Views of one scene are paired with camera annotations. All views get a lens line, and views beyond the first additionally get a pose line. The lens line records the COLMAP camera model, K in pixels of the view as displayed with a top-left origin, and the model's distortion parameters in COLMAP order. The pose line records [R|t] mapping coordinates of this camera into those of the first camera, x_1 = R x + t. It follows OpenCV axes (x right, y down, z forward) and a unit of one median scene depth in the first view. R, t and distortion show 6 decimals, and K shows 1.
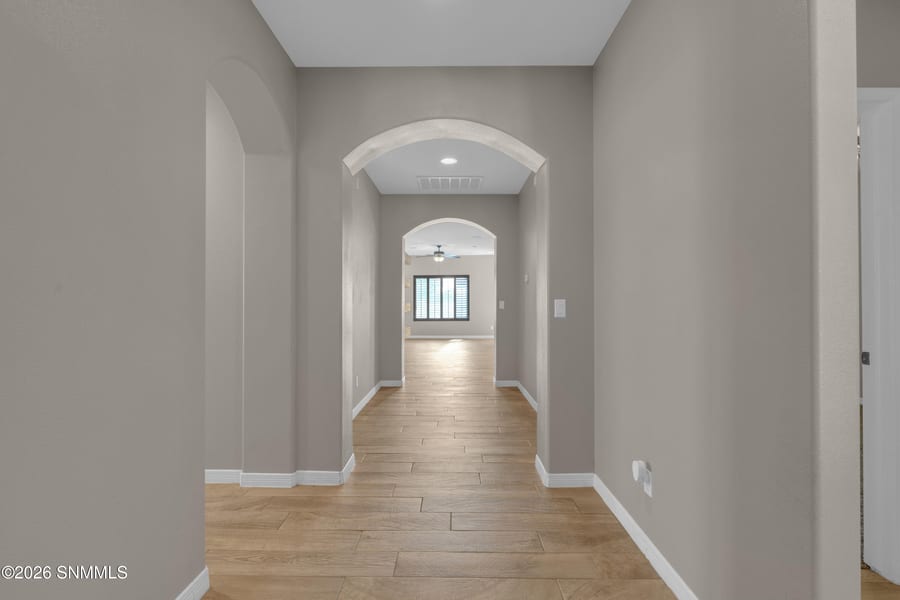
lens RADIAL K [[402.3, 0, 447.9], [0, 402.3, 299.2], [0, 0, 1]] dist [-0.013828, 0.006218]
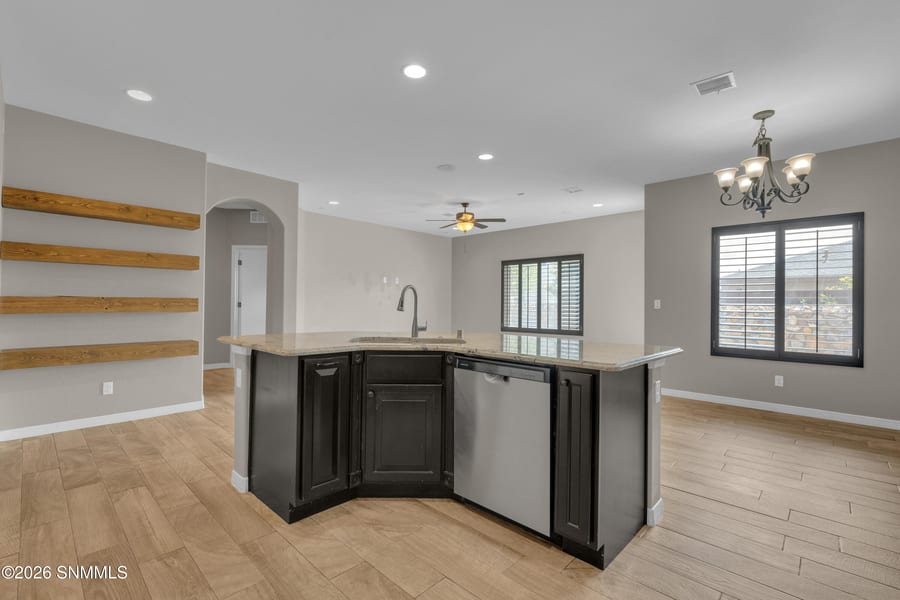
lens RADIAL K [[402.3, 0, 447.9], [0, 402.3, 299.2], [0, 0, 1]] dist [-0.013828, 0.006218]
pose [[0.732947, 0.002542, -0.680281, 0.295030], [-0.009460, 0.999934, -0.006456, 0.007764], [0.680219, 0.011167, 0.732923, 0.464083]]
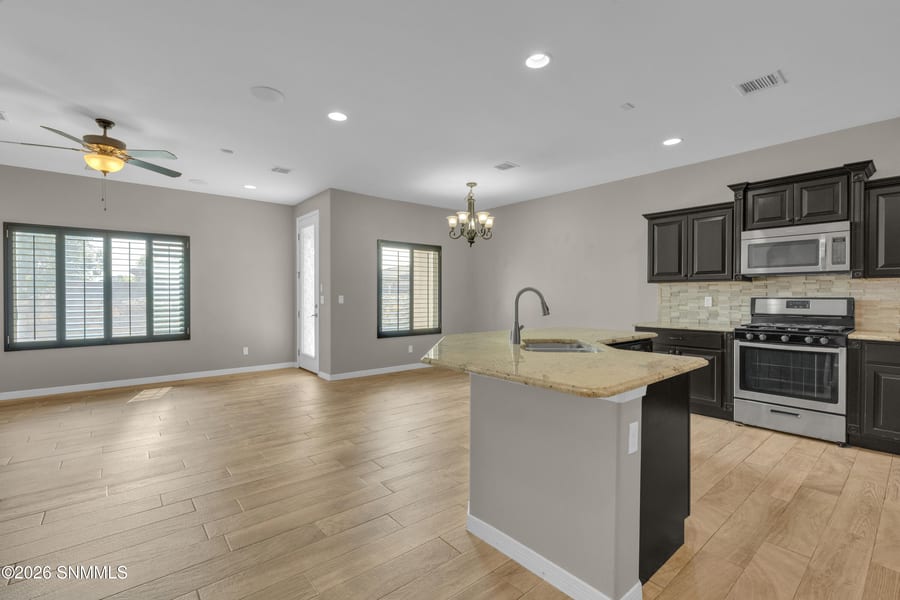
lens RADIAL K [[402.3, 0, 447.9], [0, 402.3, 299.2], [0, 0, 1]] dist [-0.013828, 0.006218]
pose [[0.757483, -0.002494, 0.652851, -0.018831], [-0.007389, 0.999896, 0.012393, 0.001692], [-0.652814, -0.014211, 0.757385, 0.482490]]
